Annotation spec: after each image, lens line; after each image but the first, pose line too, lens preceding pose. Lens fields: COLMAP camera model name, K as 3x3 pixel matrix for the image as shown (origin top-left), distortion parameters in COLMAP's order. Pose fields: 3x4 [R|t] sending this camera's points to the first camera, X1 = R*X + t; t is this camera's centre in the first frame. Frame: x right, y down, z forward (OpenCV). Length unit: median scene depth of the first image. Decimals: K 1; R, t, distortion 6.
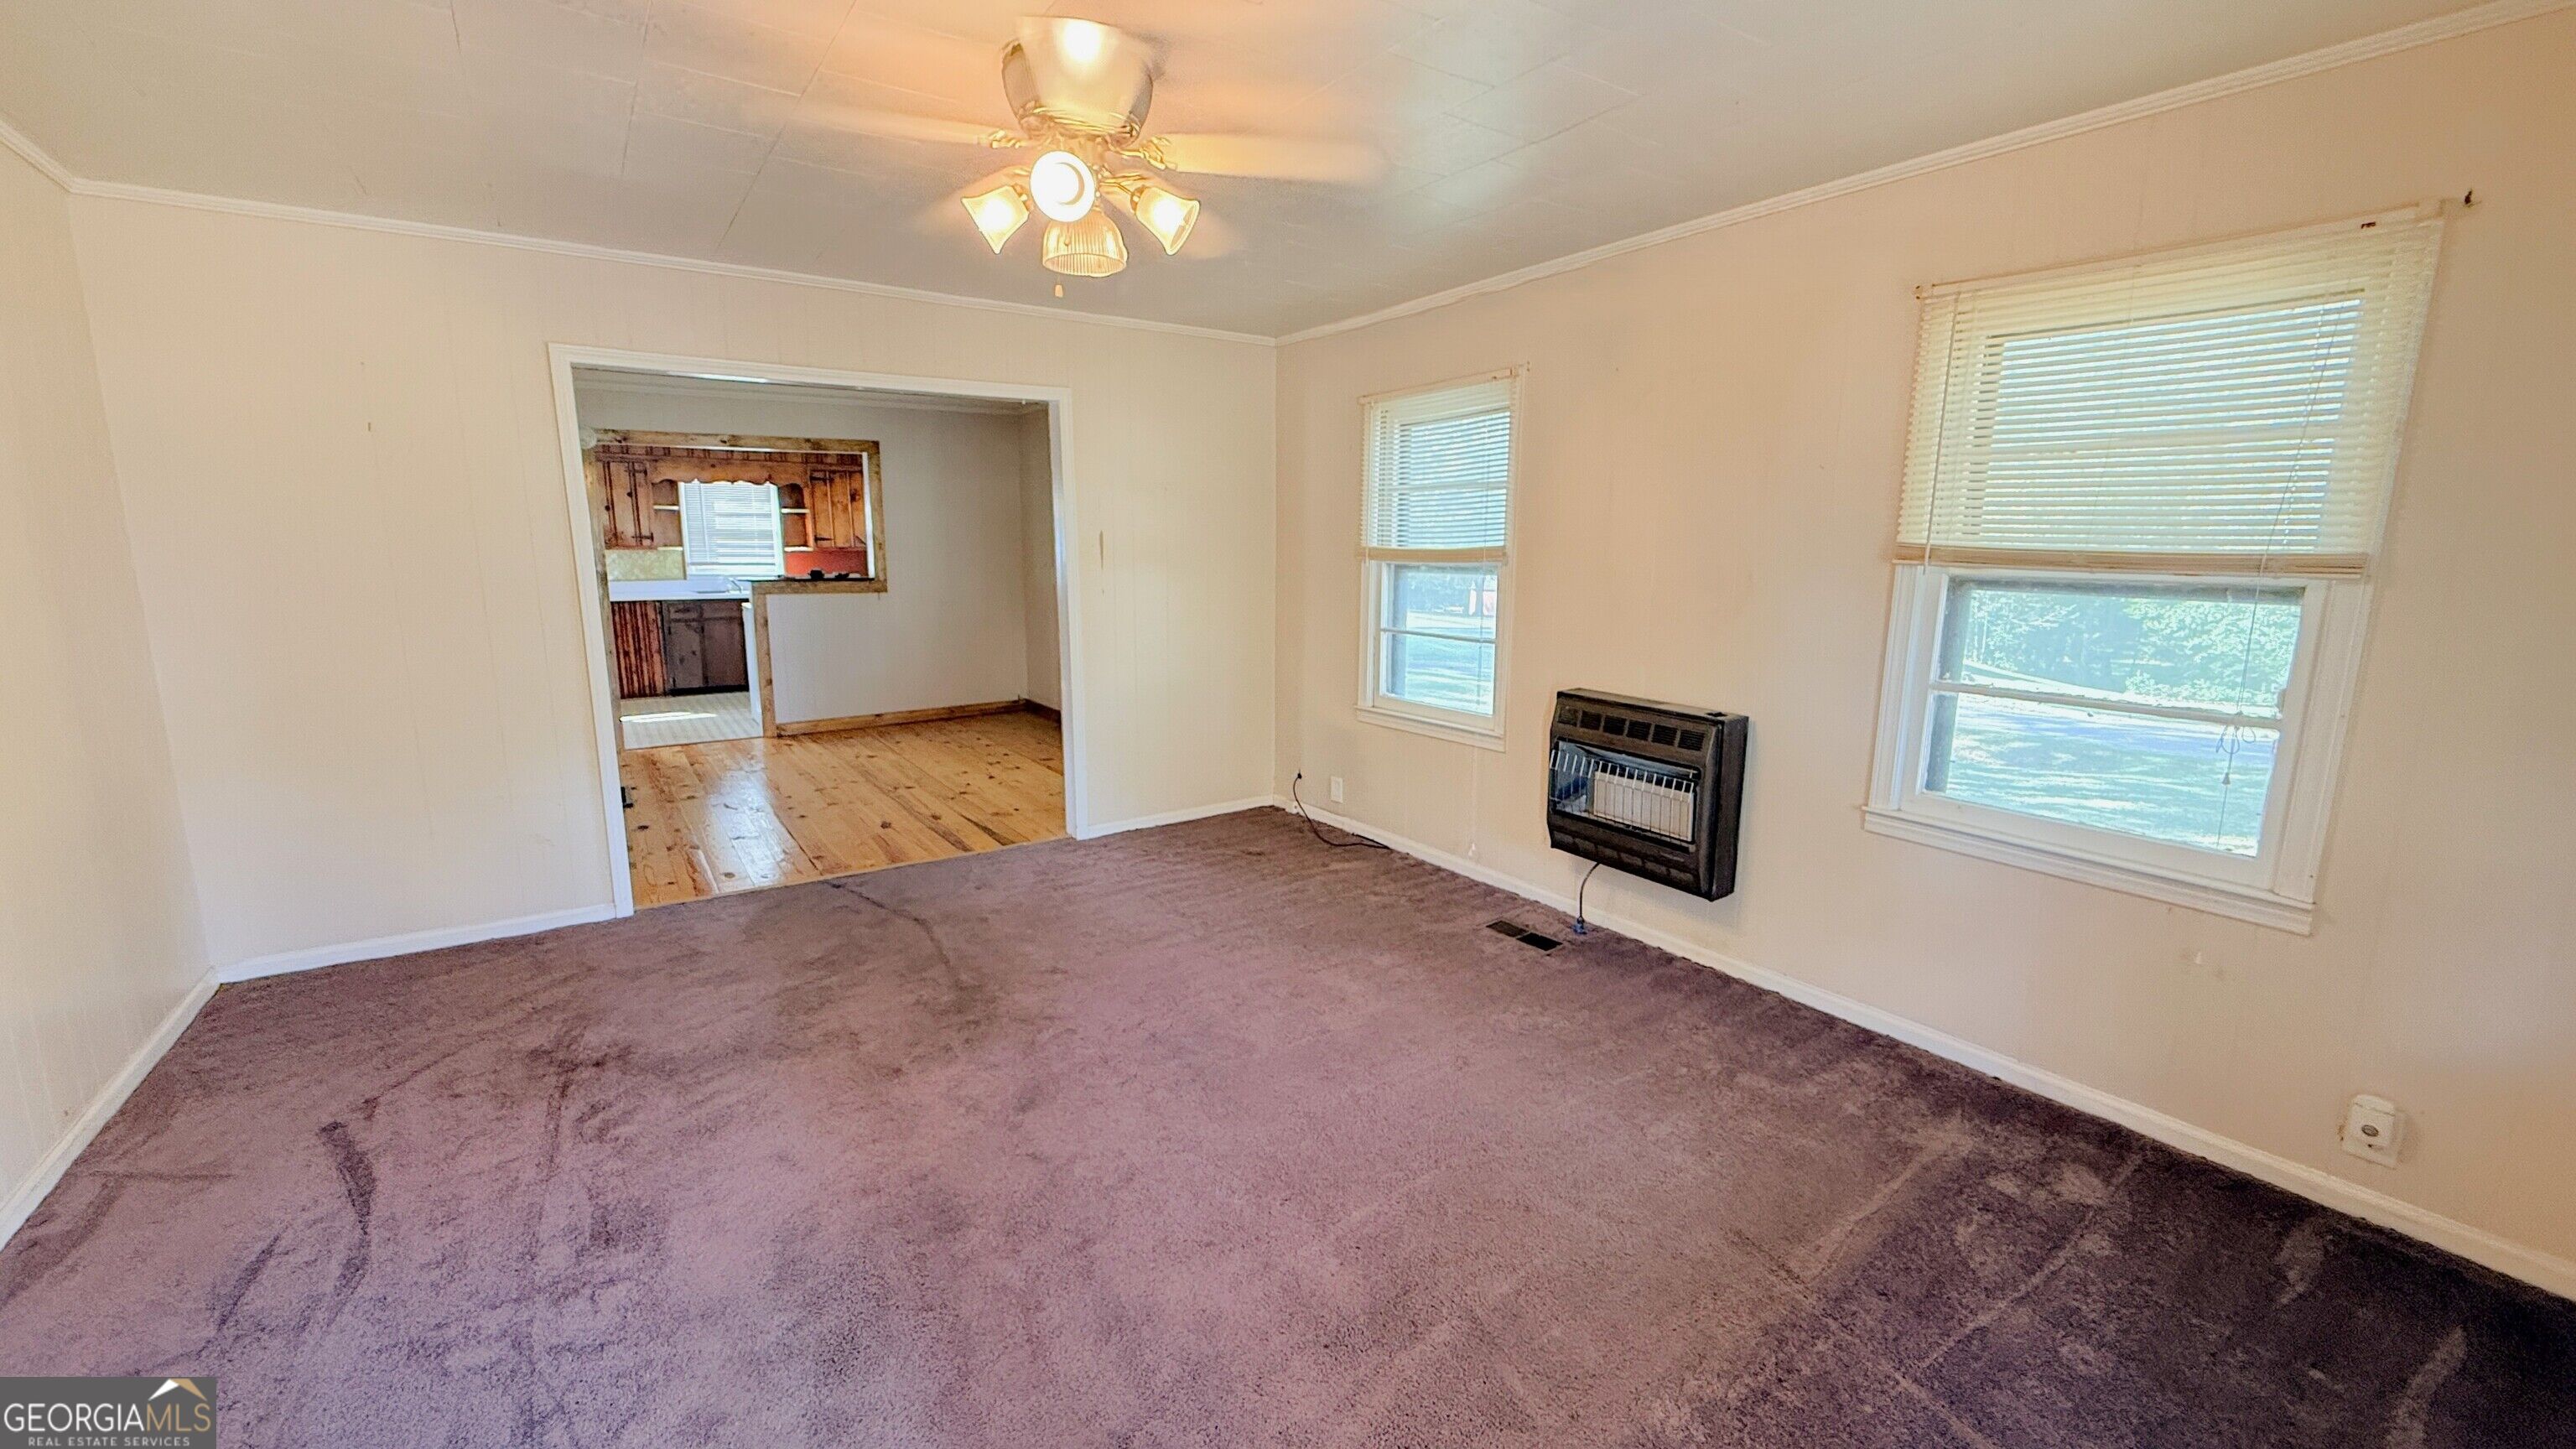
lens RADIAL K [[1026.4, 0, 1288.0], [0, 1026.4, 724.5], [0, 0, 1]] dist [0.000351, 0.000012]
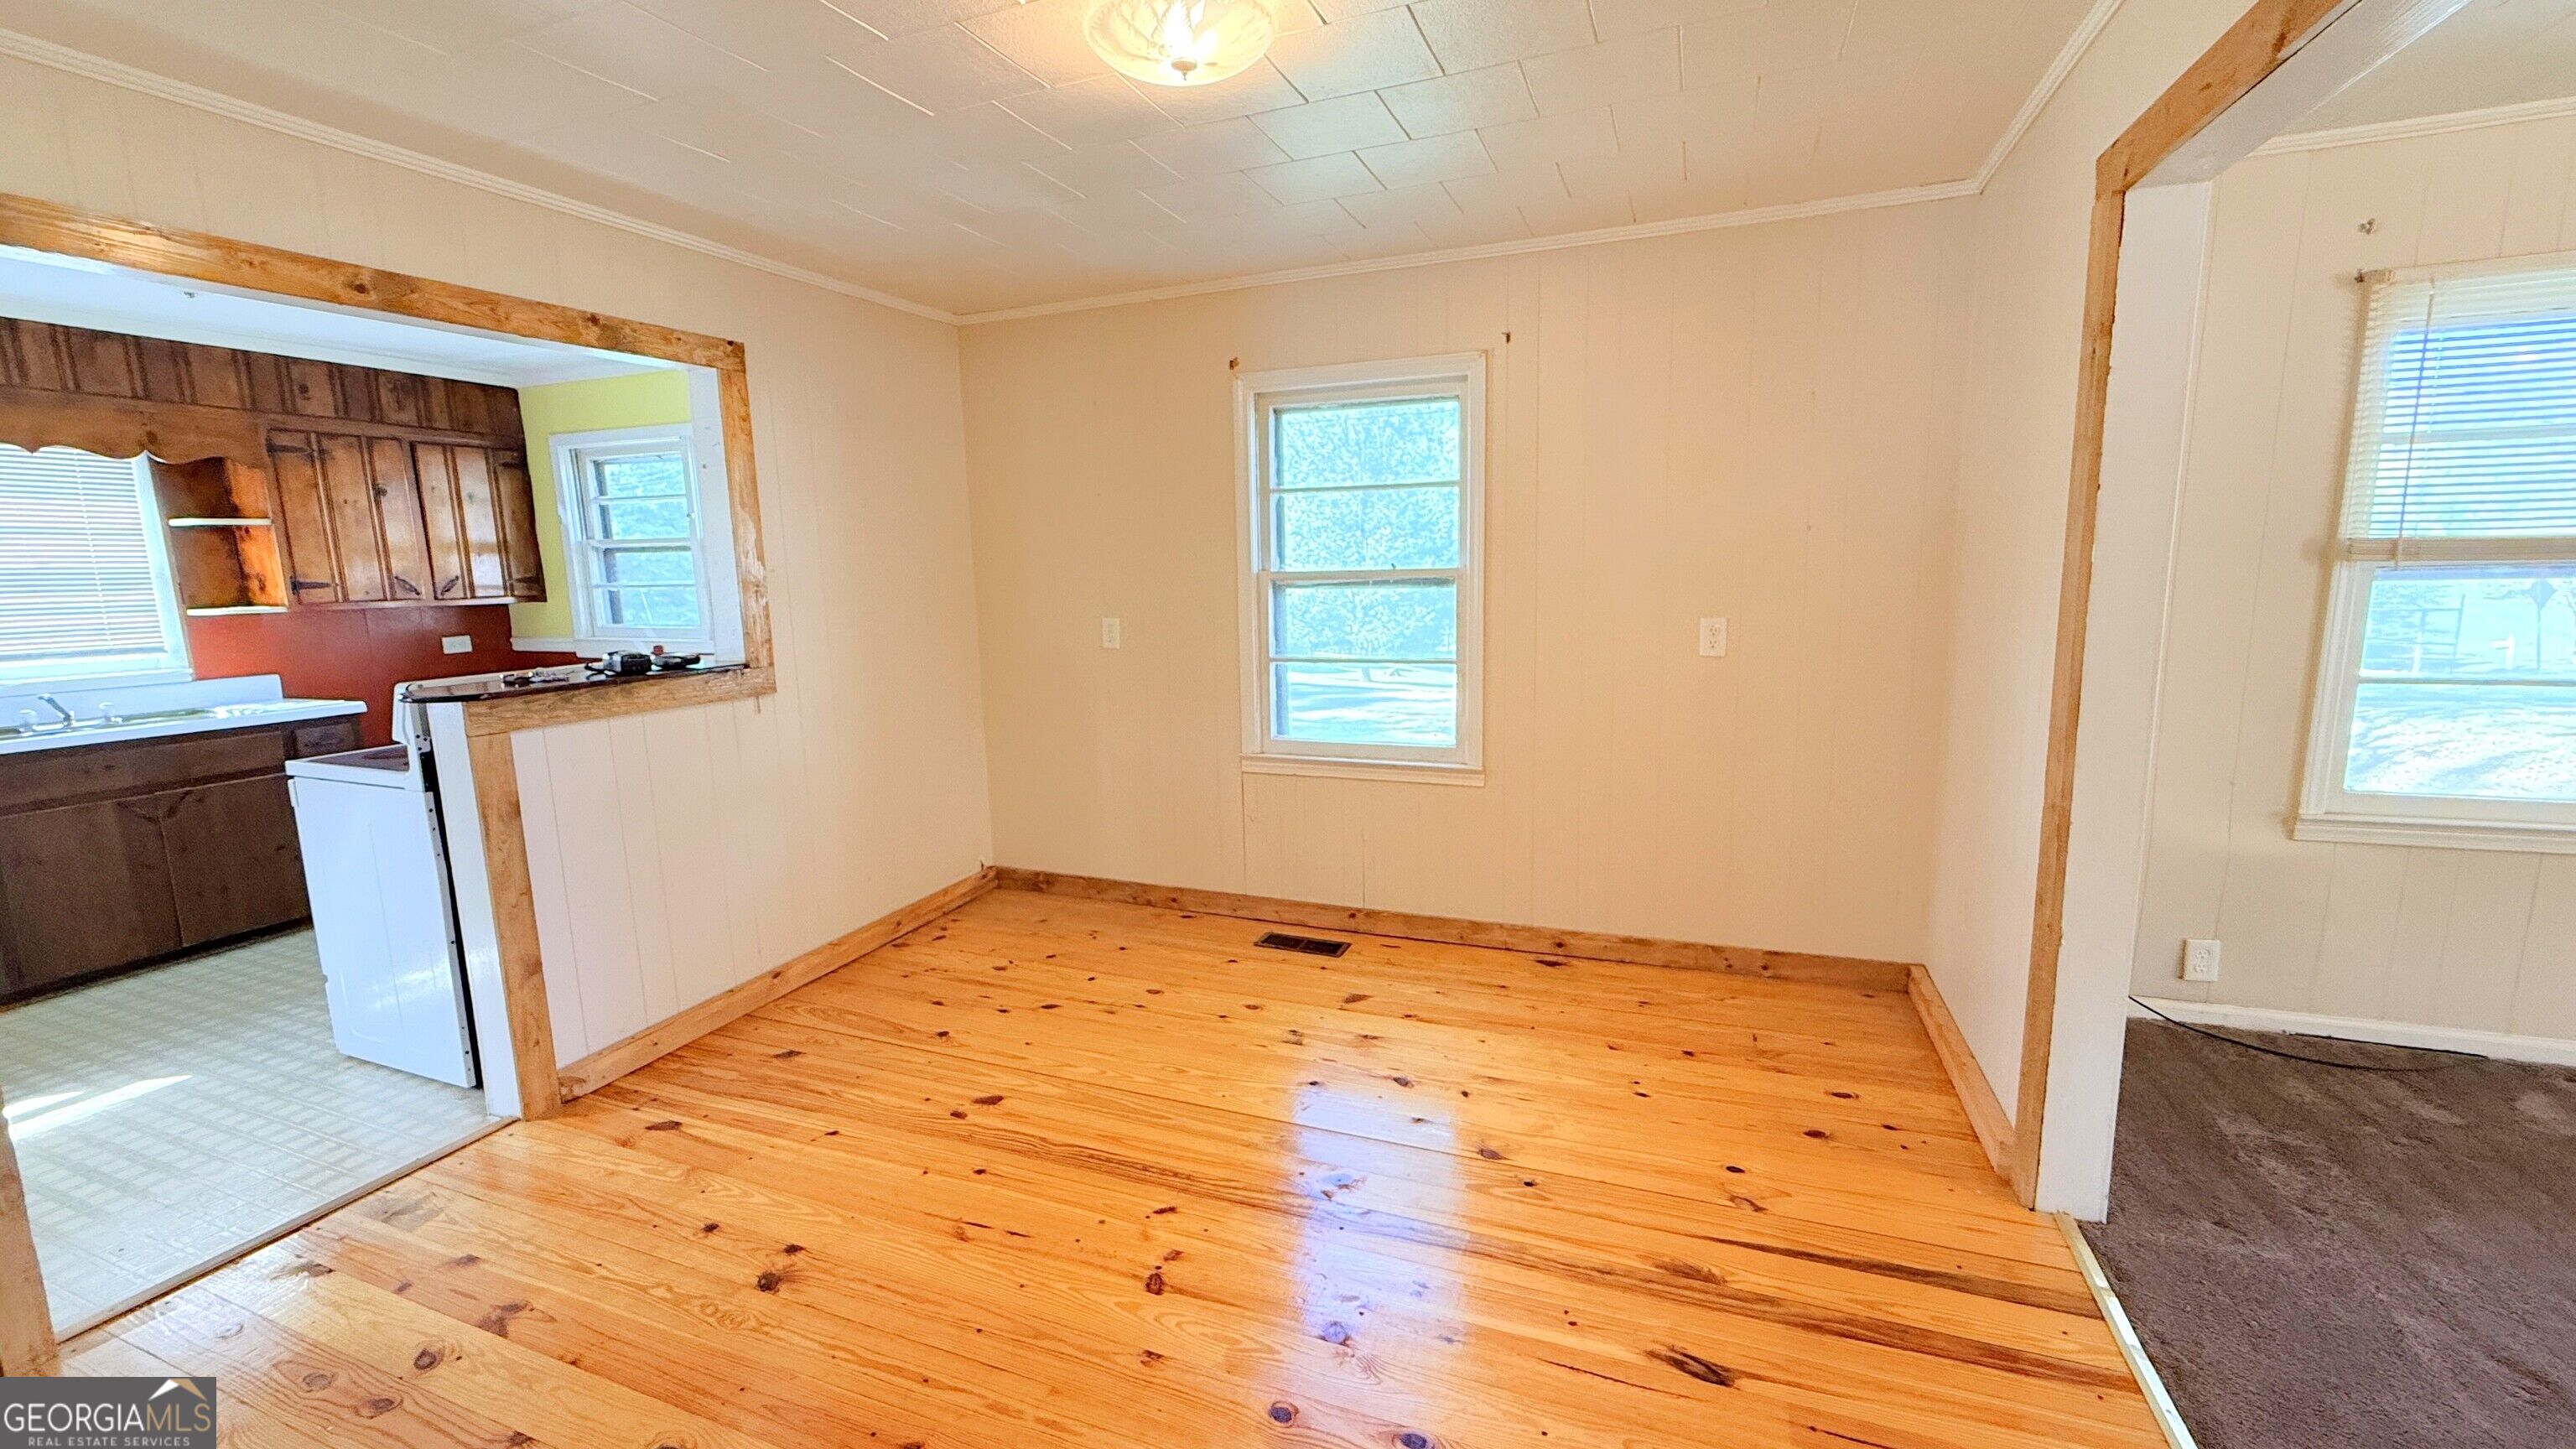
lens RADIAL K [[1026.4, 0, 1288.0], [0, 1026.4, 724.5], [0, 0, 1]] dist [0.000351, 0.000012]
pose [[0.828460, -0.109688, 0.549201, -0.359915], [0.124154, 0.992203, 0.010883, -0.074701], [-0.546113, 0.059169, 0.835619, 0.409858]]
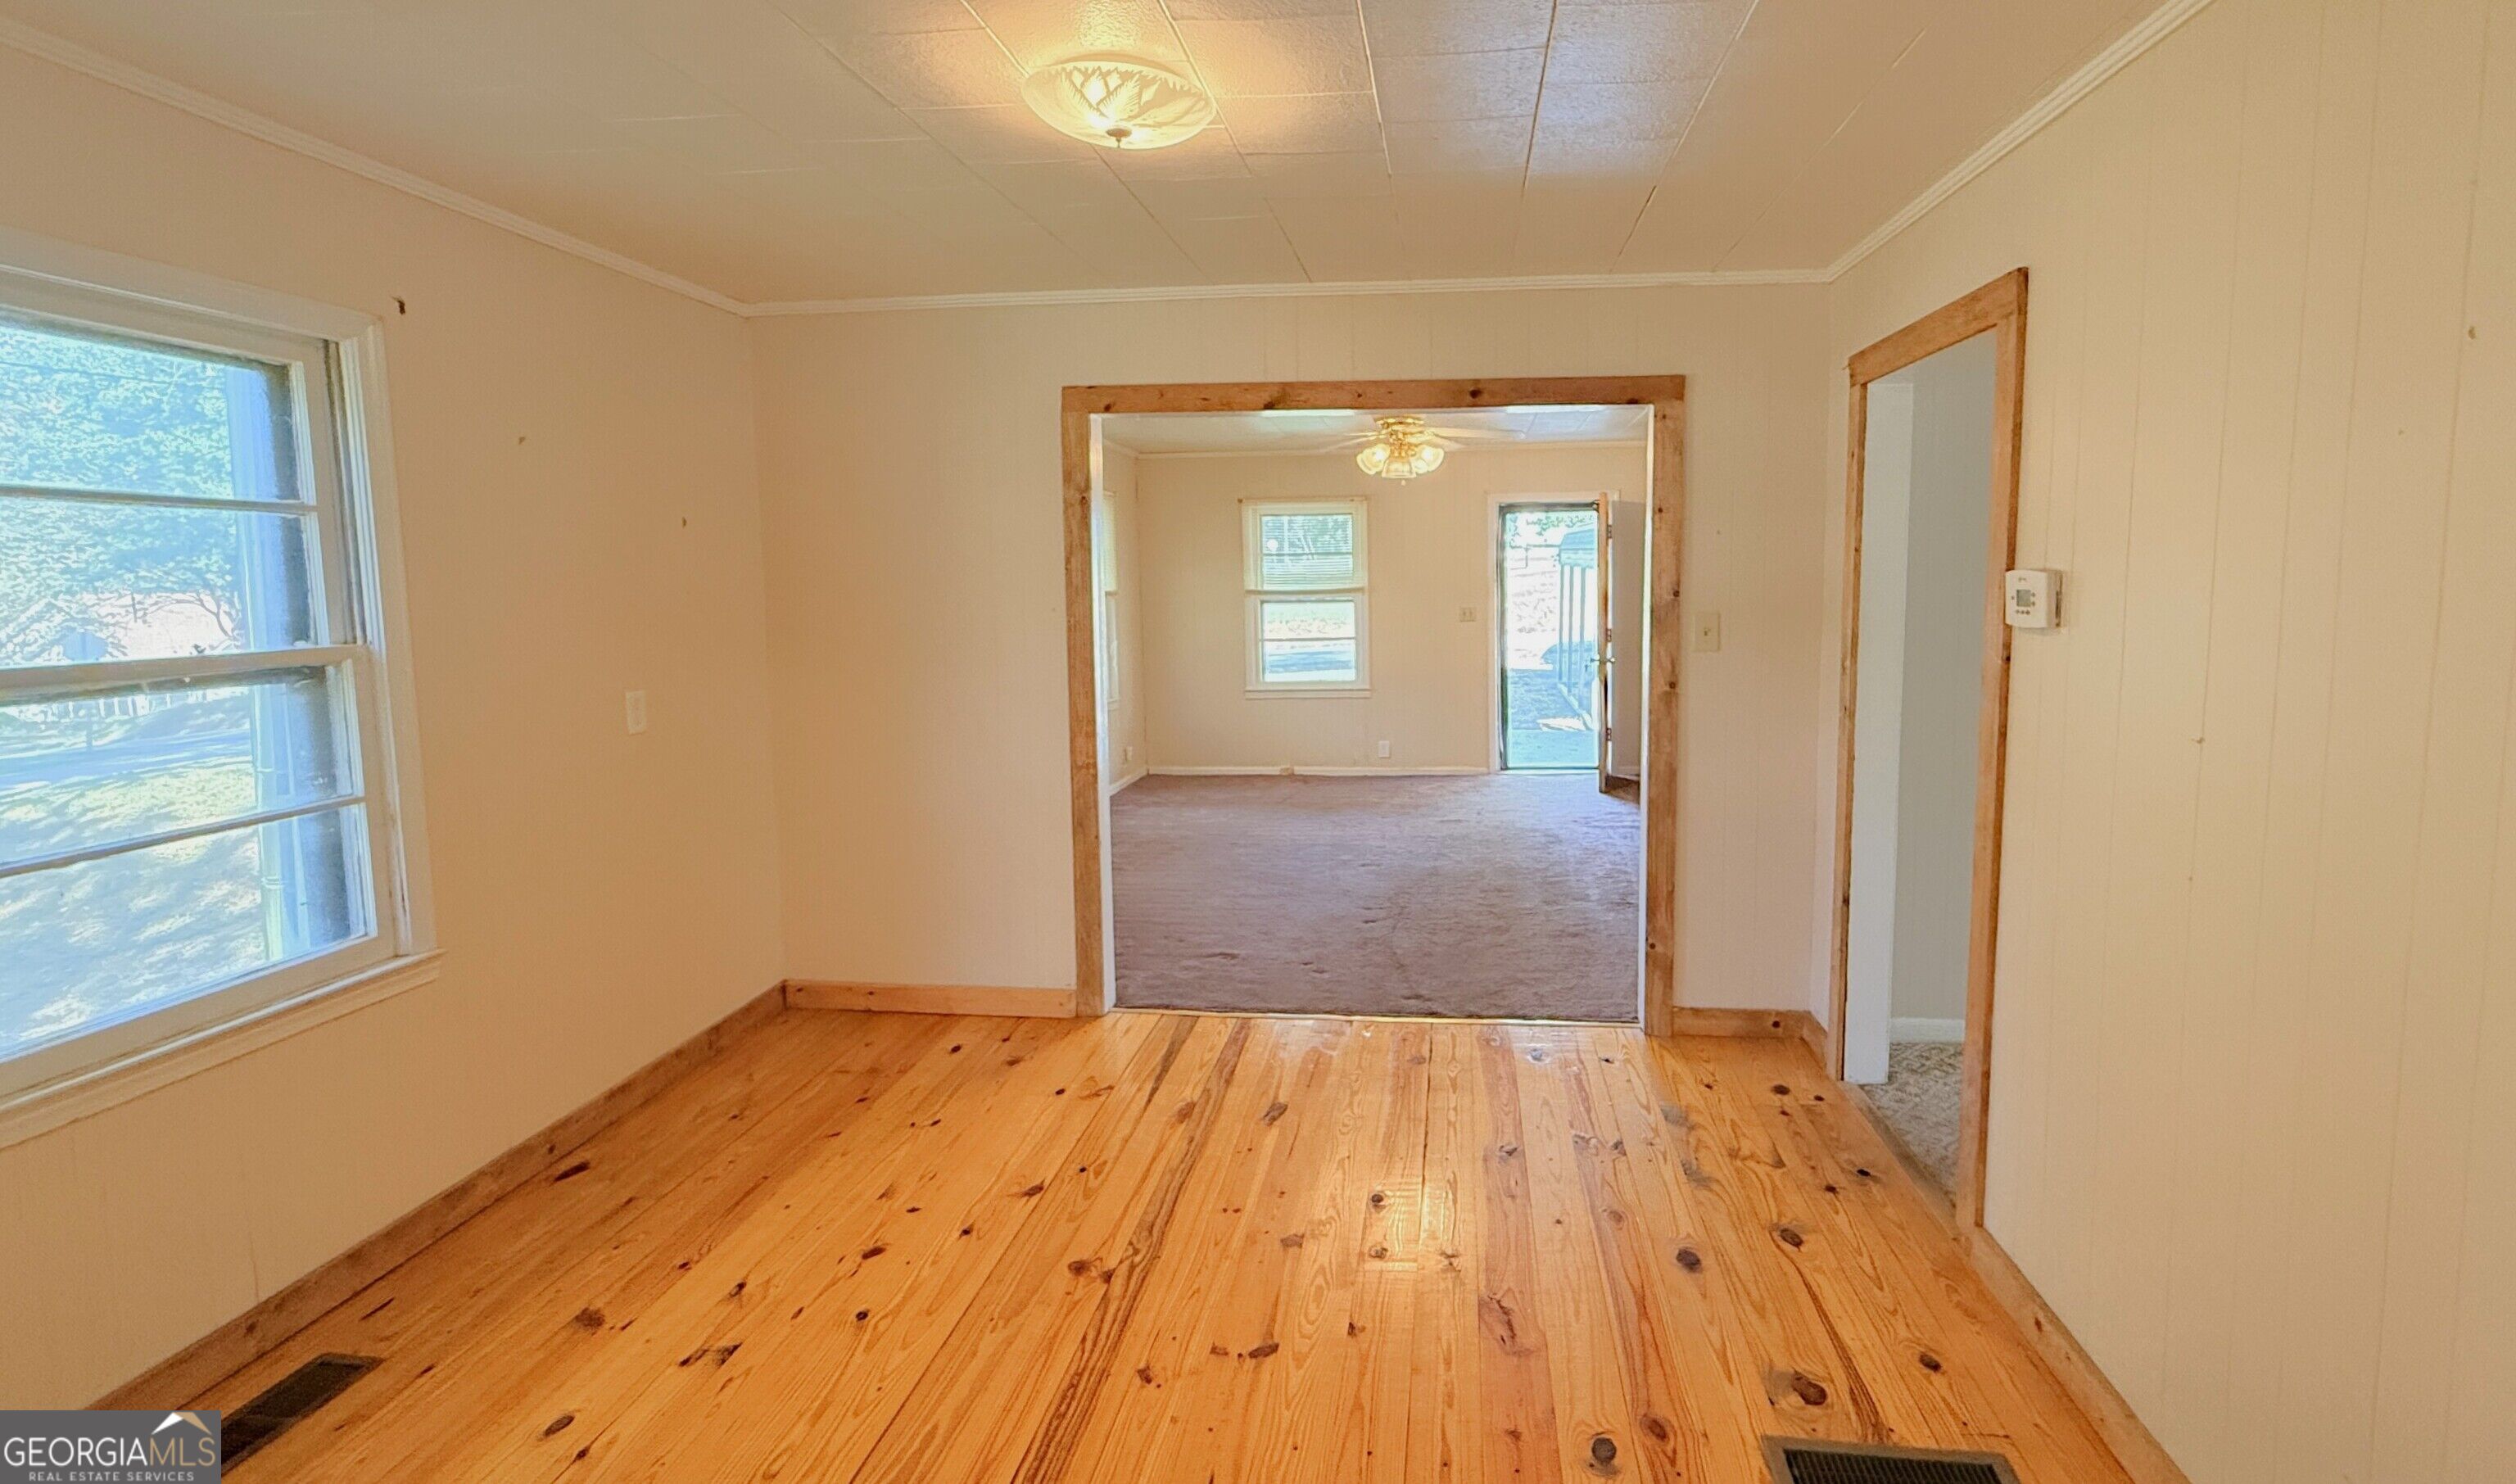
lens RADIAL K [[1291.6, 0, 1263.0], [0, 1291.6, 718.8], [0, 0, 1]] dist [-0.003791, -0.000554]
pose [[-0.761812, -0.065020, 0.644527, -0.441062], [0.124385, 0.961755, 0.244042, -0.150205], [-0.635745, 0.266083, -0.724588, 0.773523]]
